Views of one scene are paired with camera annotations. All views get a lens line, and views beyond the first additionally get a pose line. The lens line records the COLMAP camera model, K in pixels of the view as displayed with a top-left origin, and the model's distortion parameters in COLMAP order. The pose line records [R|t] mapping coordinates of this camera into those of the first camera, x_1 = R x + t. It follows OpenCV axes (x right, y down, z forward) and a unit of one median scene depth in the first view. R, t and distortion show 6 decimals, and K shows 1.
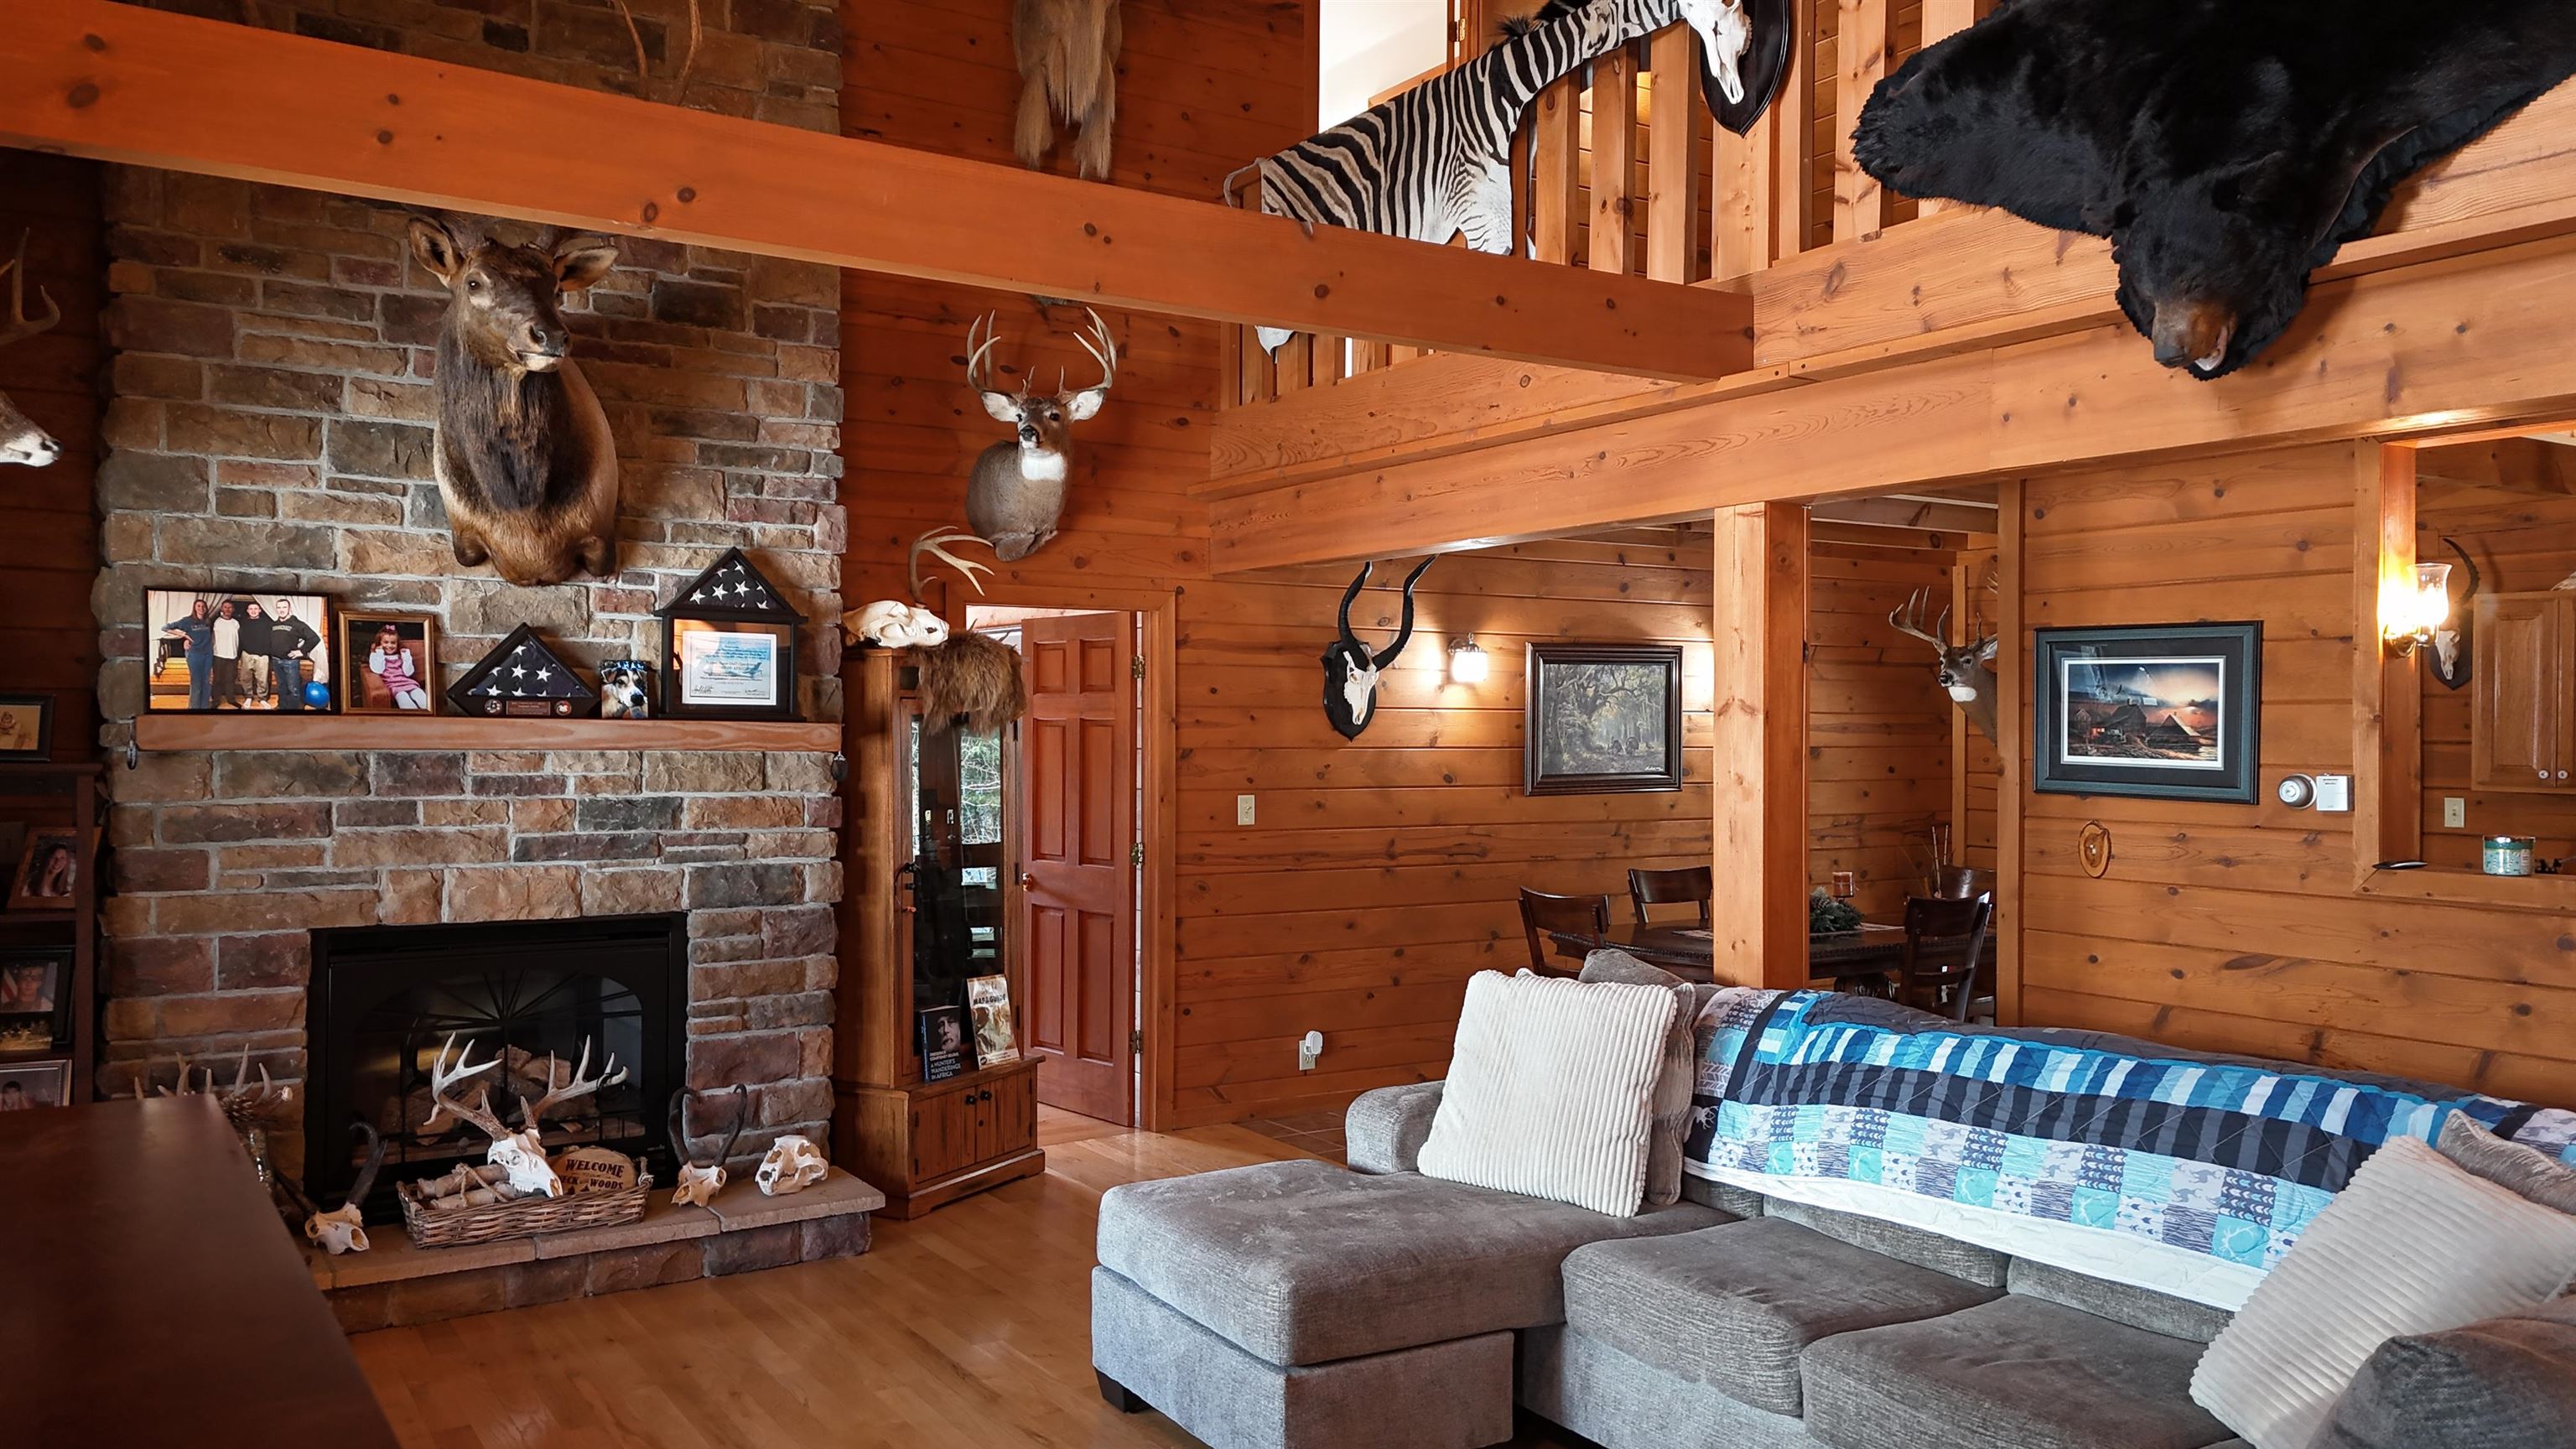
lens RADIAL K [[1901.4, 0, 1292.3], [0, 1901.4, 728.4], [0, 0, 1]] dist [0.087898, -0.081888]
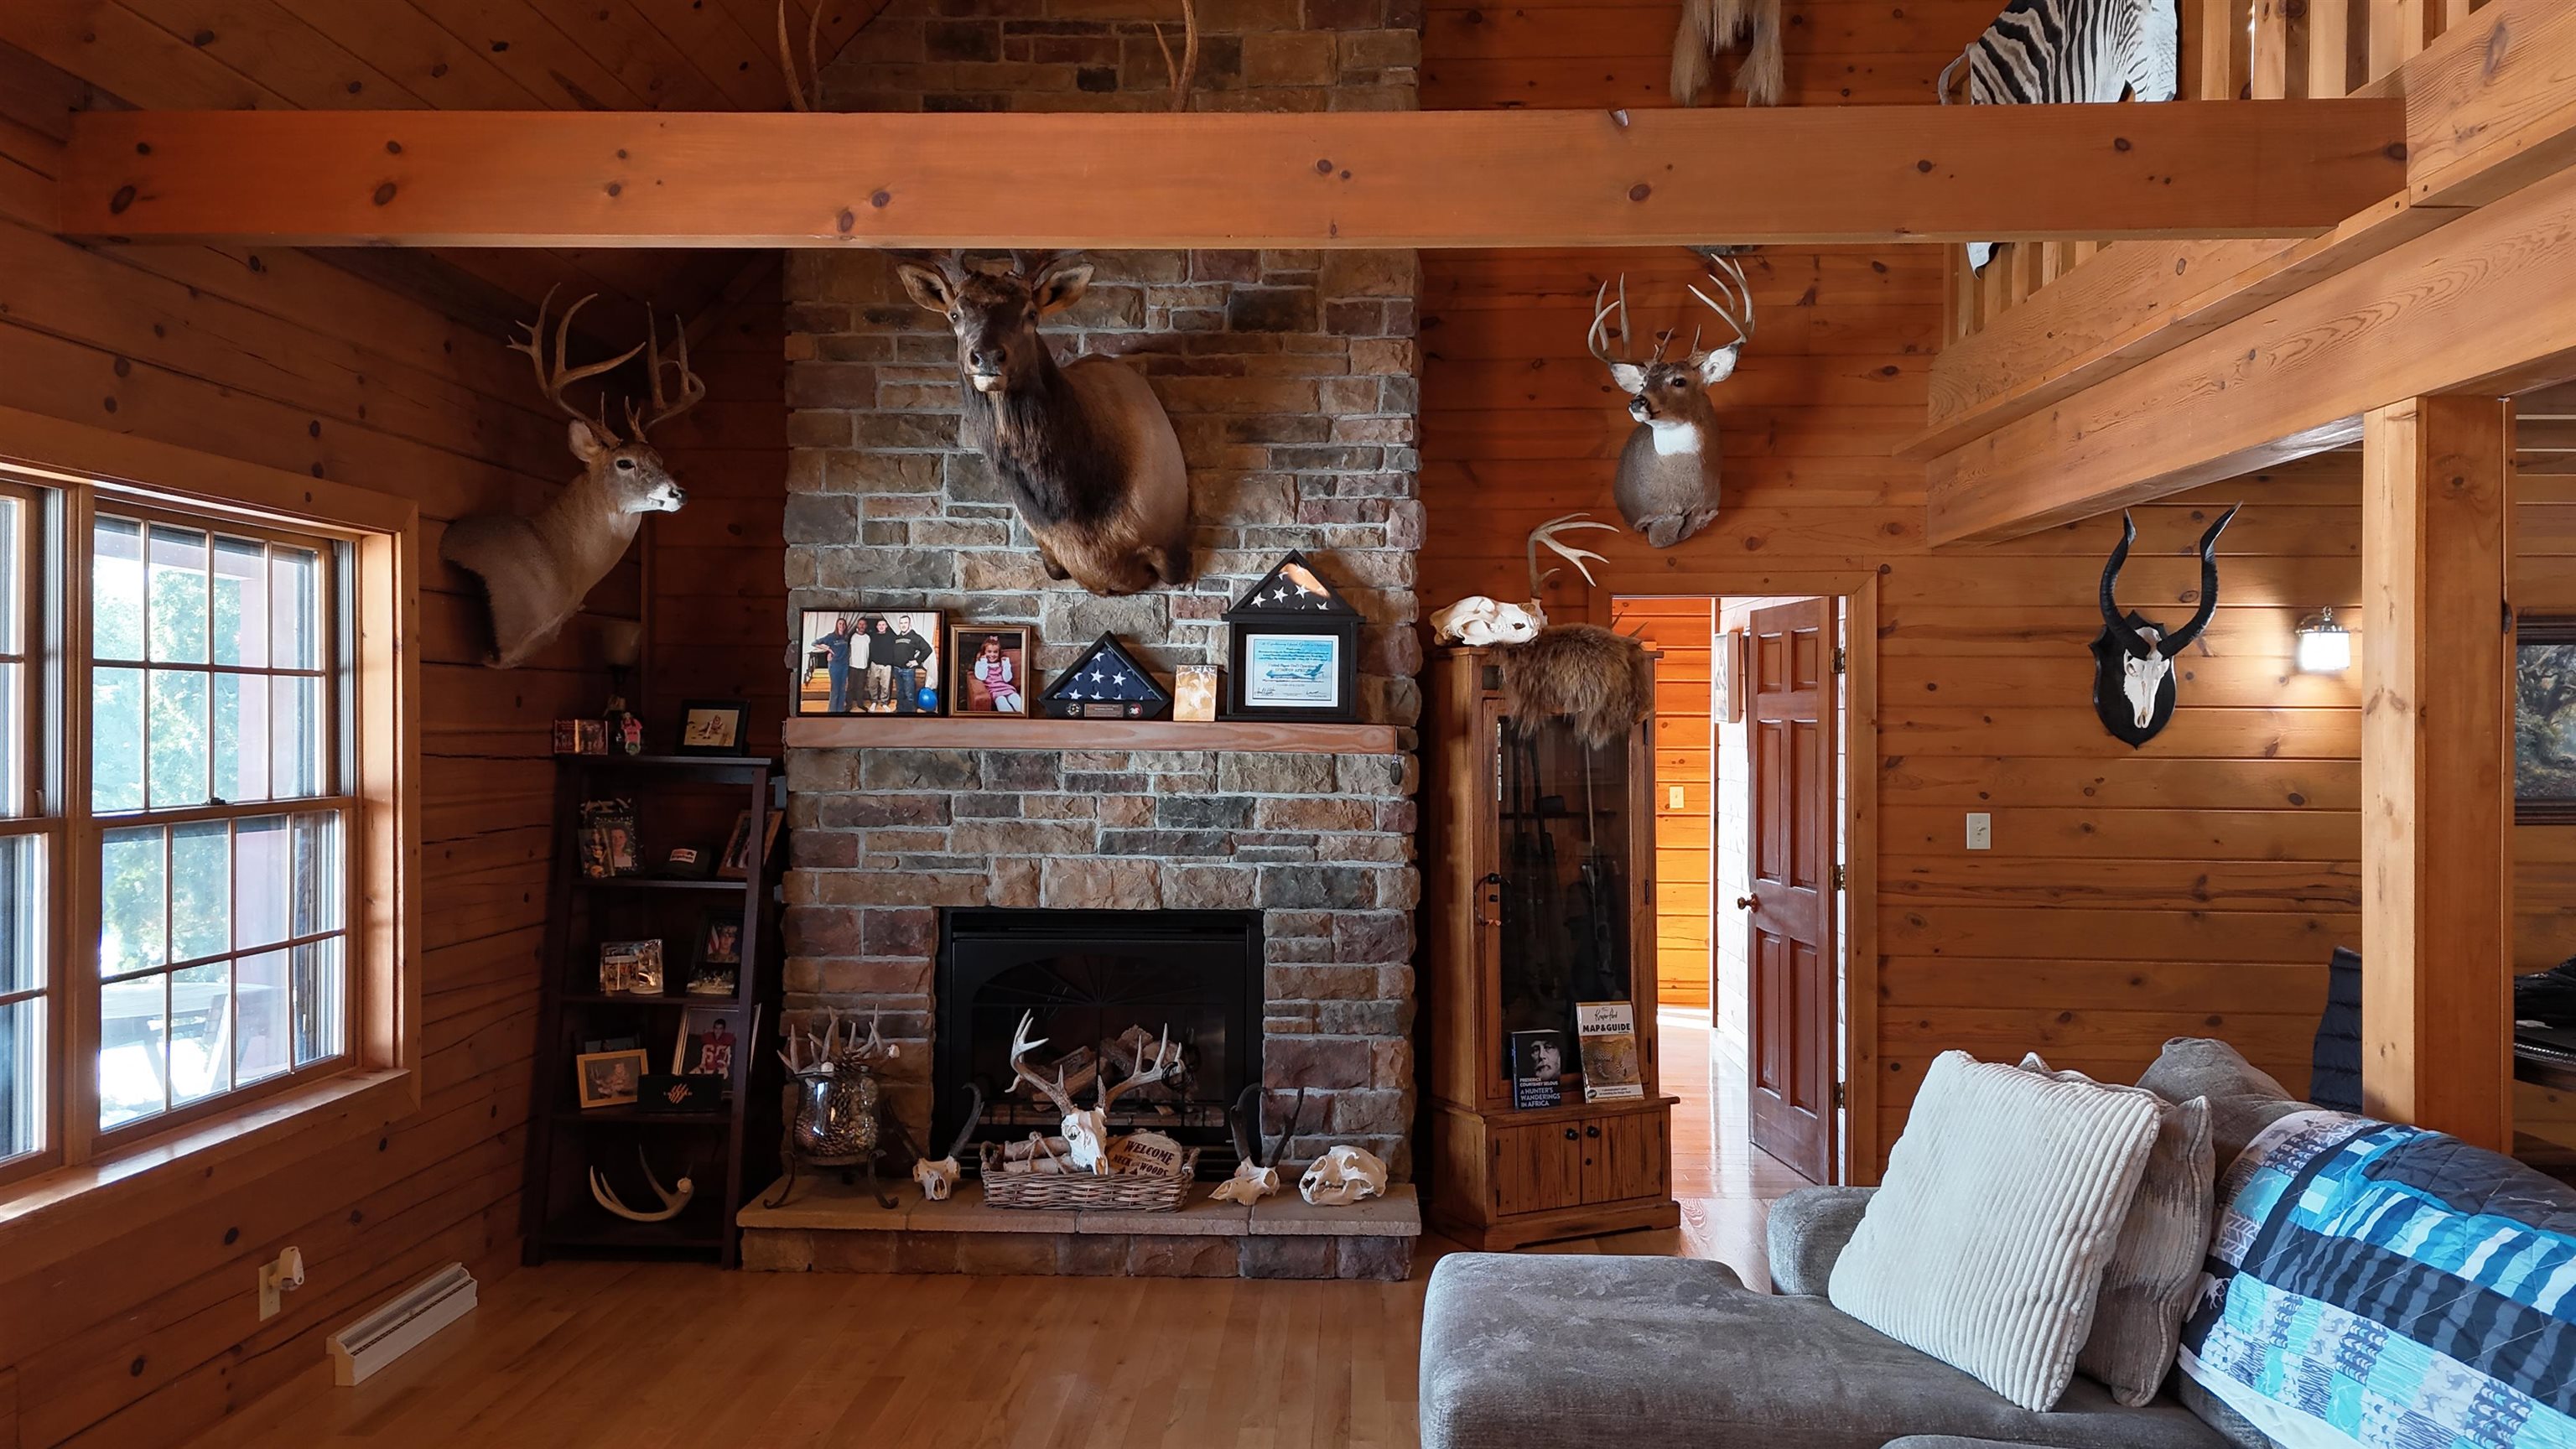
lens RADIAL K [[1901.4, 0, 1273.8], [0, 1901.4, 727.7], [0, 0, 1]] dist [0.087898, -0.081888]
pose [[0.823071, 0.001275, -0.567937, 0.267465], [-0.002810, 0.999994, -0.001827, 0.000562], [0.567932, 0.003100, 0.823070, 0.181904]]
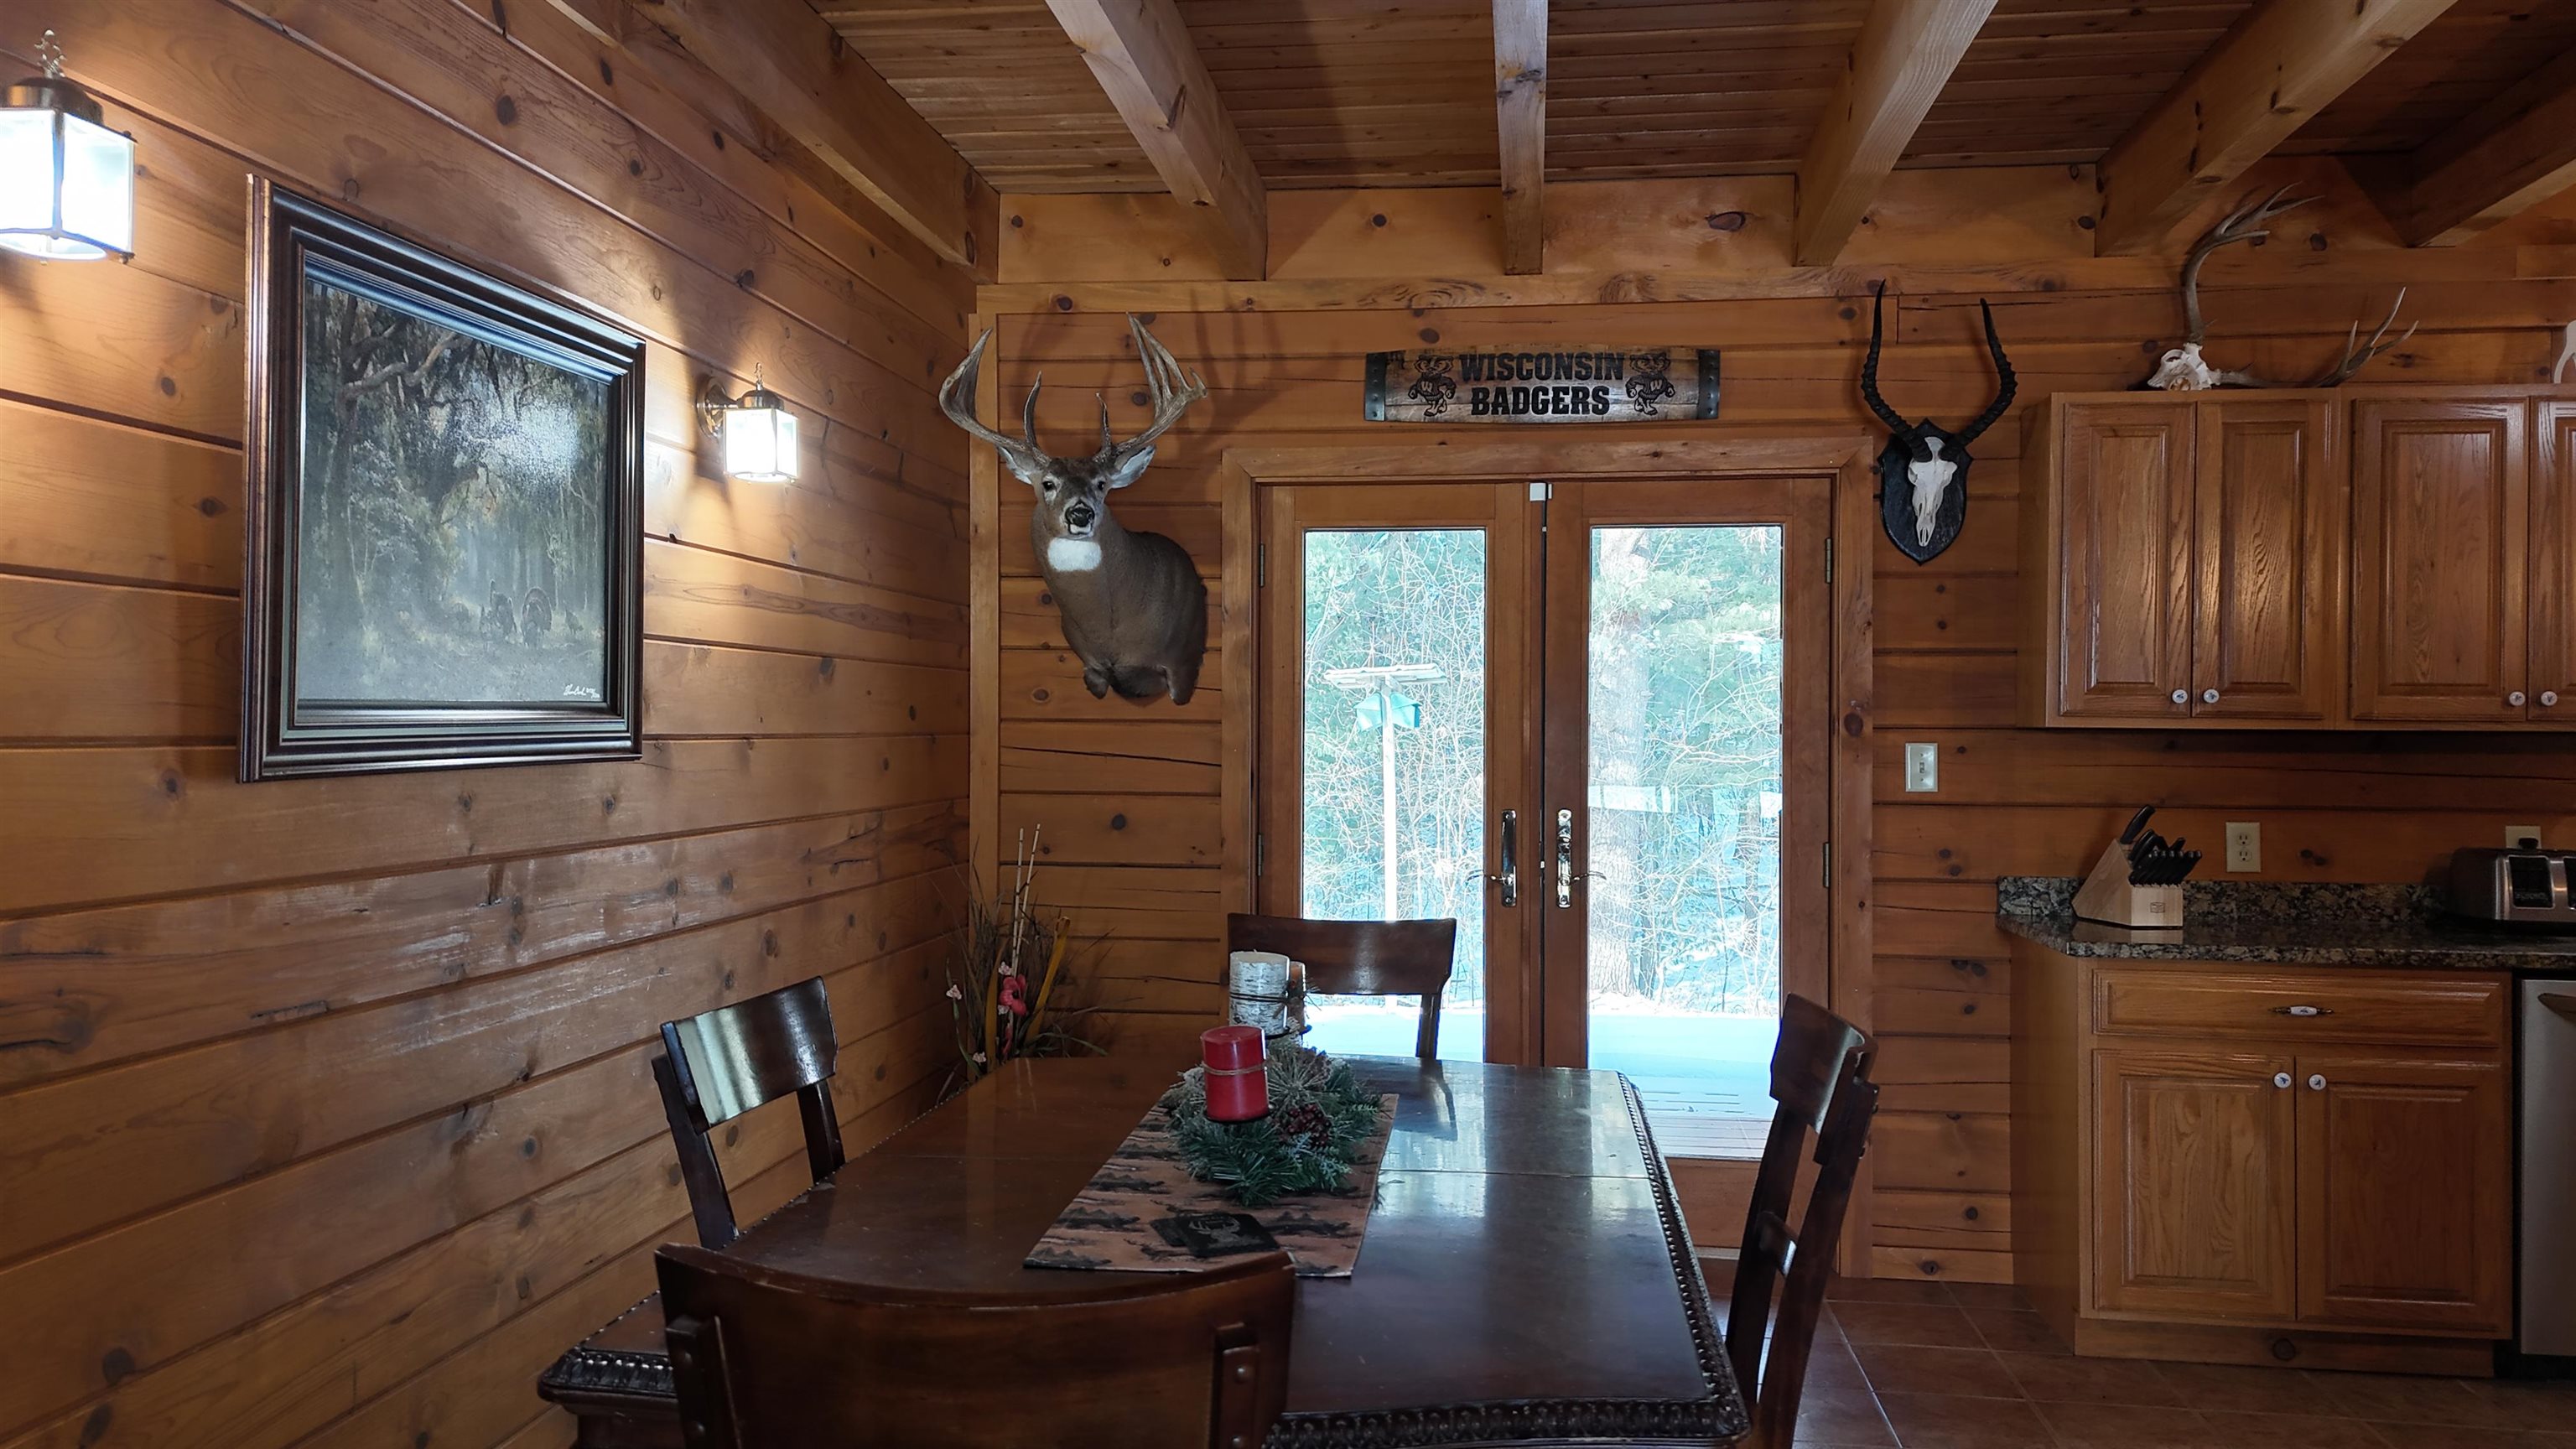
lens RADIAL K [[1901.4, 0, 1302.9], [0, 1901.4, 723.6], [0, 0, 1]] dist [0.087898, -0.081888]
pose [[0.632338, -0.000583, 0.774692, 0.016632], [-0.000434, 0.999999, 0.001107, 0.040352], [-0.774693, -0.001036, 0.632337, 1.071345]]
